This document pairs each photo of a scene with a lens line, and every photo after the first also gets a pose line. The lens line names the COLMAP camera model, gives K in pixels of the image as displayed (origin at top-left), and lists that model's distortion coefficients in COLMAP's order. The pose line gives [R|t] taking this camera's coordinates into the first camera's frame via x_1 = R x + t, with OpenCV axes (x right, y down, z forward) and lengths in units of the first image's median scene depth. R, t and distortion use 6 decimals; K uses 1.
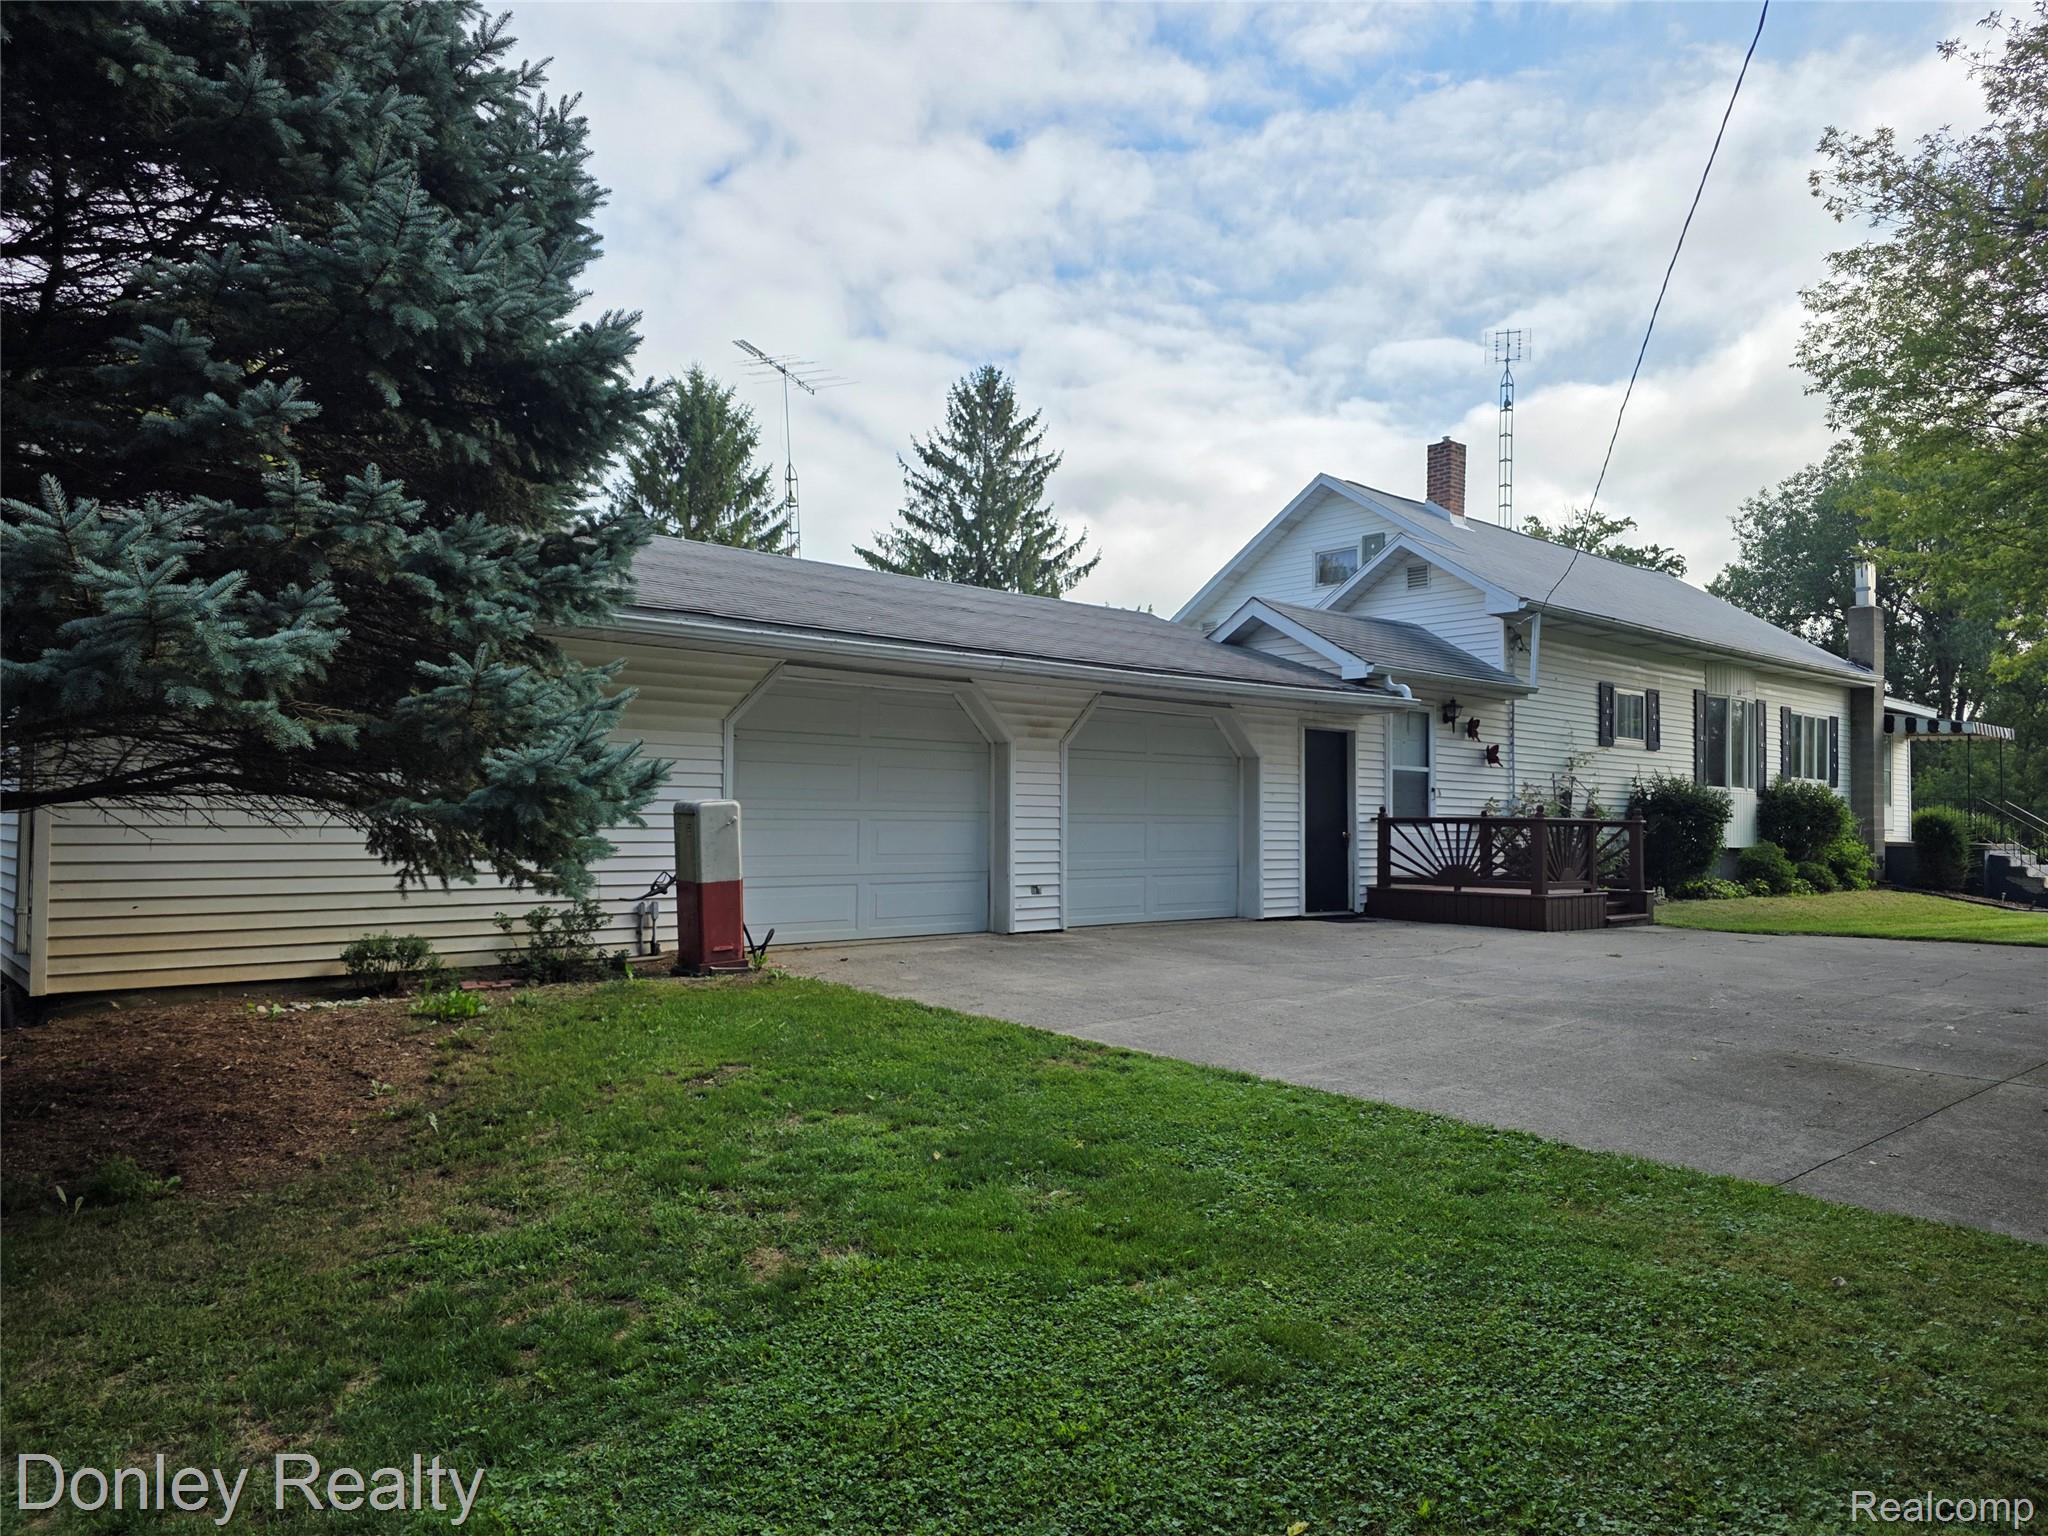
lens RADIAL K [[1373.9, 0, 1024.0], [0, 1373.9, 768.0], [0, 0, 1]] dist [0.082072, -0.083990]
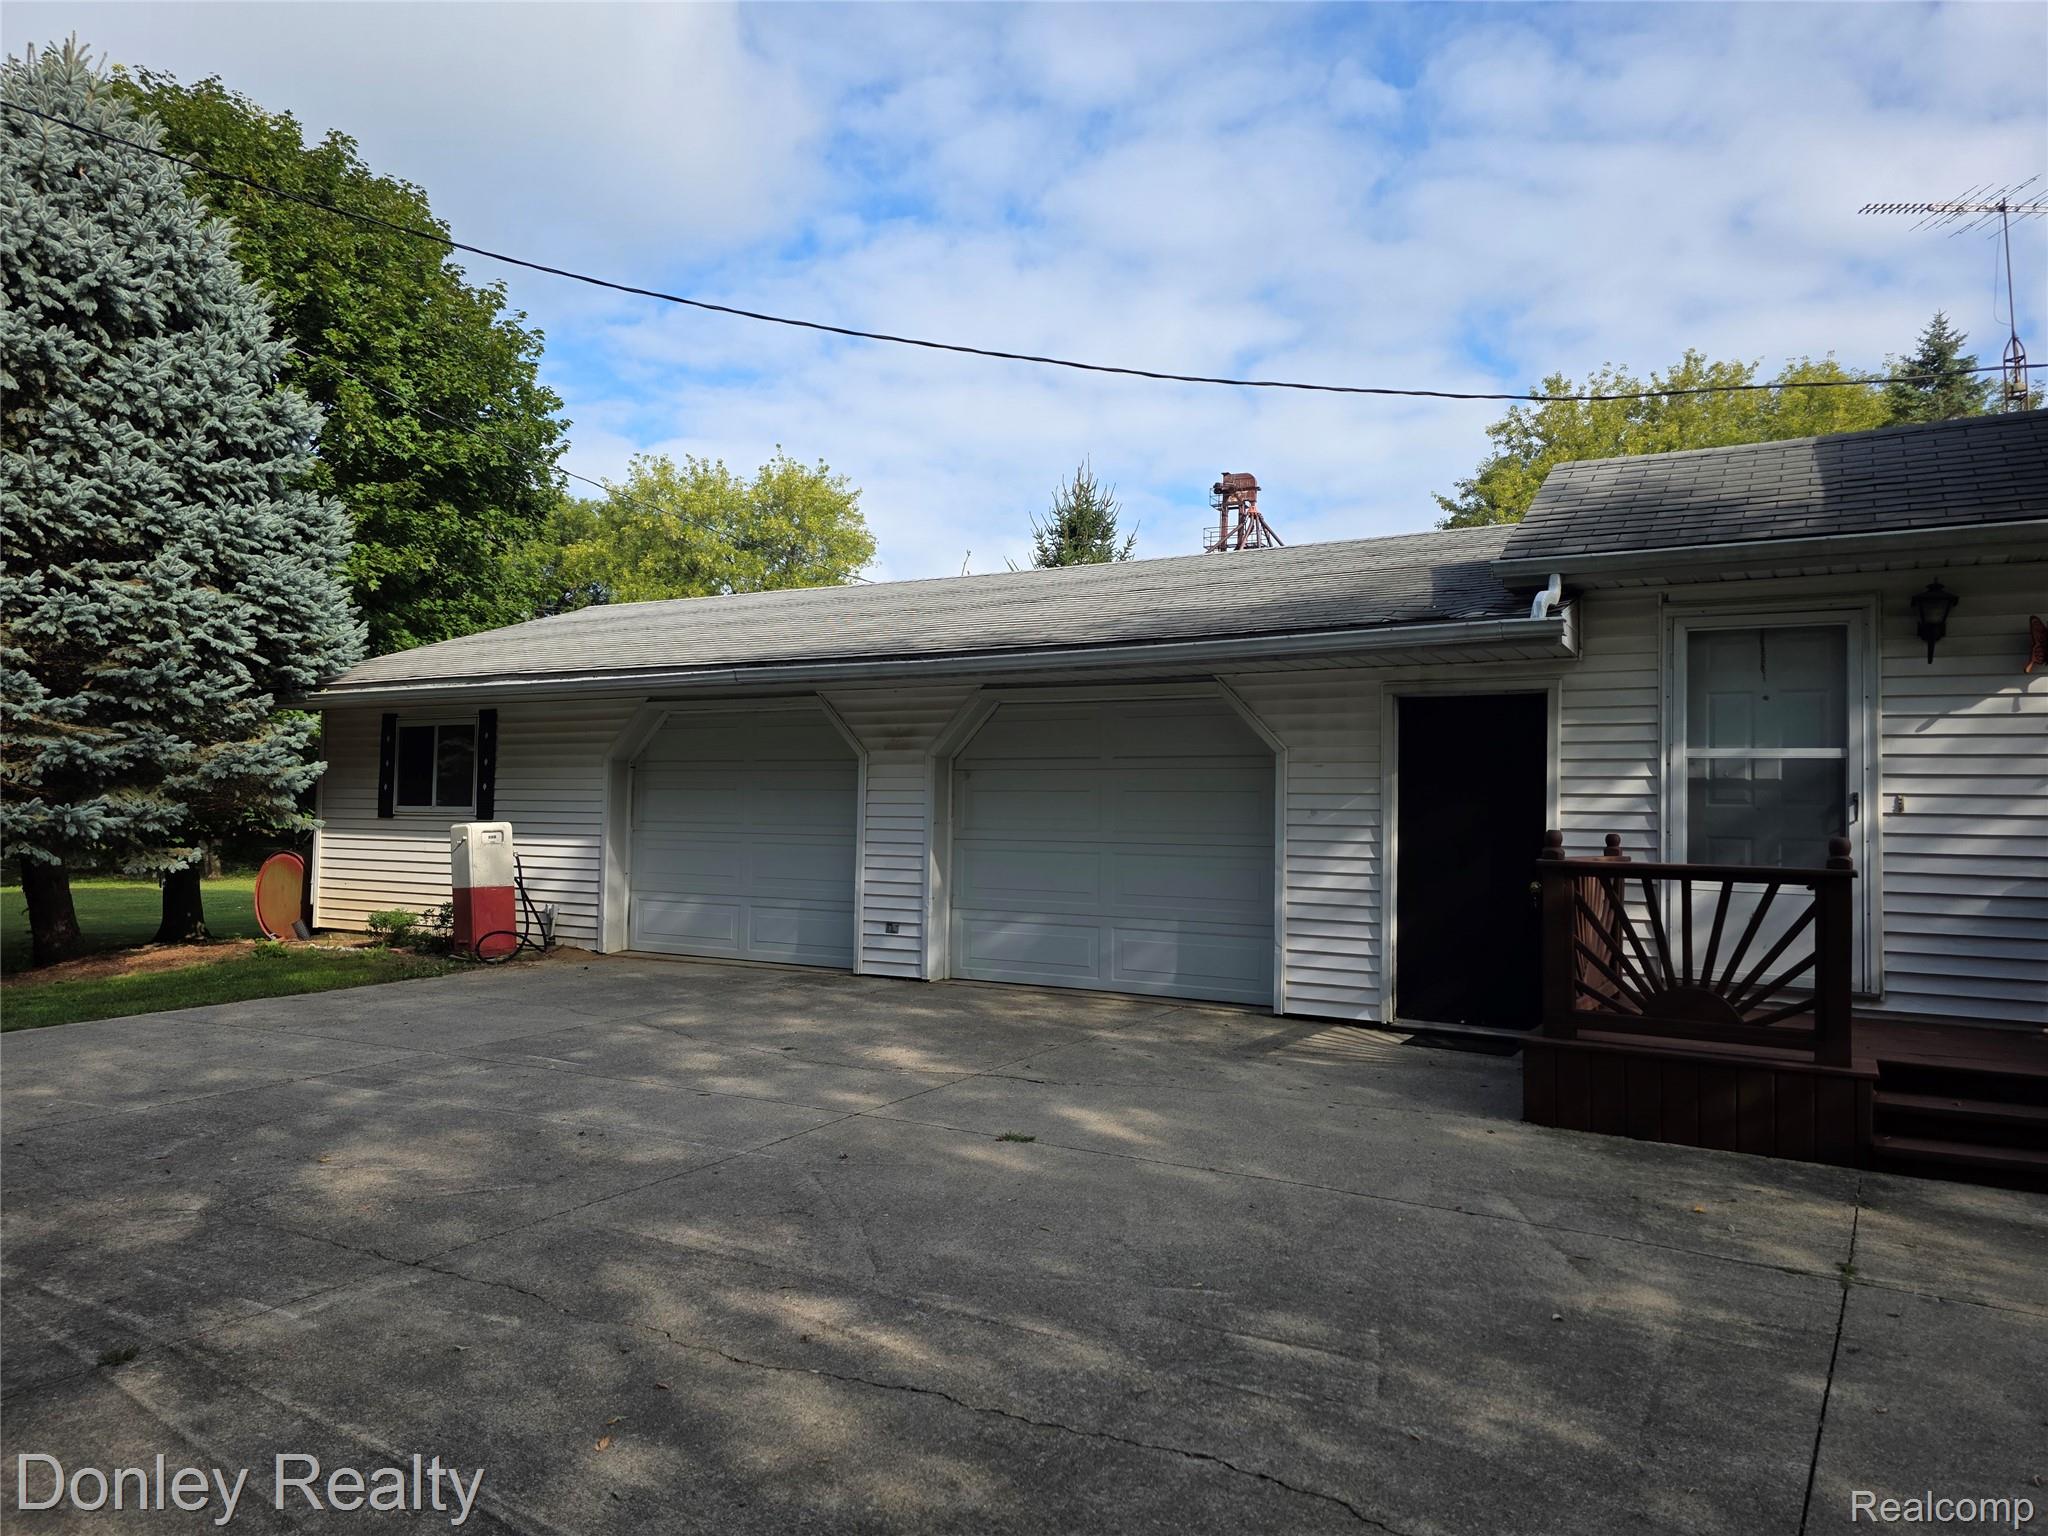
lens RADIAL K [[1362.8, 0, 1033.1], [0, 1362.8, 774.3], [0, 0, 1]] dist [0.065106, -0.061072]
pose [[0.315014, -0.043670, -0.948082, 0.834780], [0.016473, 0.999042, -0.040544, 0.029006], [0.948944, -0.002846, 0.315432, 0.809325]]
